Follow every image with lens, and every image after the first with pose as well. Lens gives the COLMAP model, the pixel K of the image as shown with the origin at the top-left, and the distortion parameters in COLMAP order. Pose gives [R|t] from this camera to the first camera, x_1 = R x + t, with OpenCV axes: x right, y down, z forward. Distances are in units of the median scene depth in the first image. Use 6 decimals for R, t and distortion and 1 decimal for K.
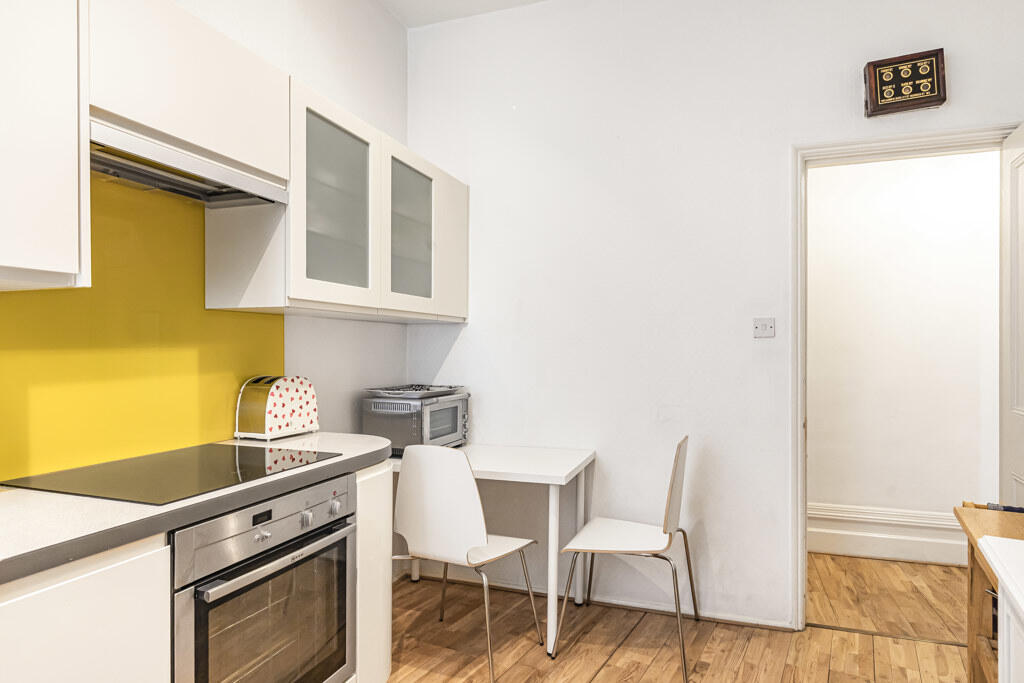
lens RADIAL K [[611.1, 0, 512.0], [0, 611.1, 341.5], [0, 0, 1]] dist [0.000342, -0.000076]
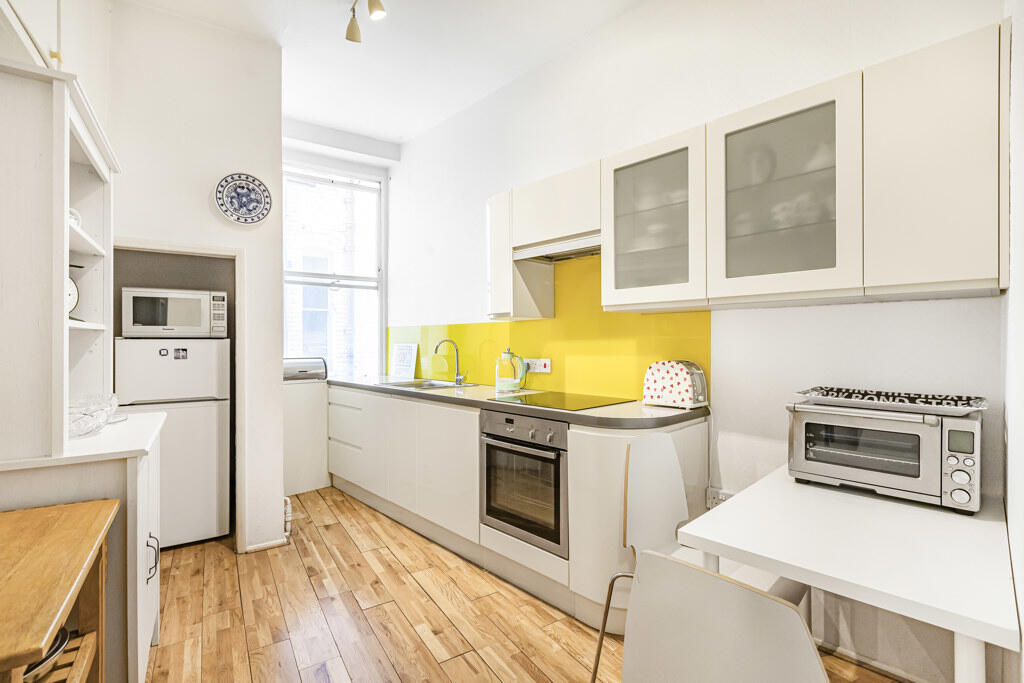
lens RADIAL K [[482.7, 0, 512.0], [0, 482.7, 341.5], [0, 0, 1]] dist [-0.000476, -0.000024]
pose [[-0.465395, -0.003792, -0.885095, 0.698738], [0.010465, 0.999897, -0.009787, 0.022880], [0.885041, -0.013817, -0.465307, 1.190939]]
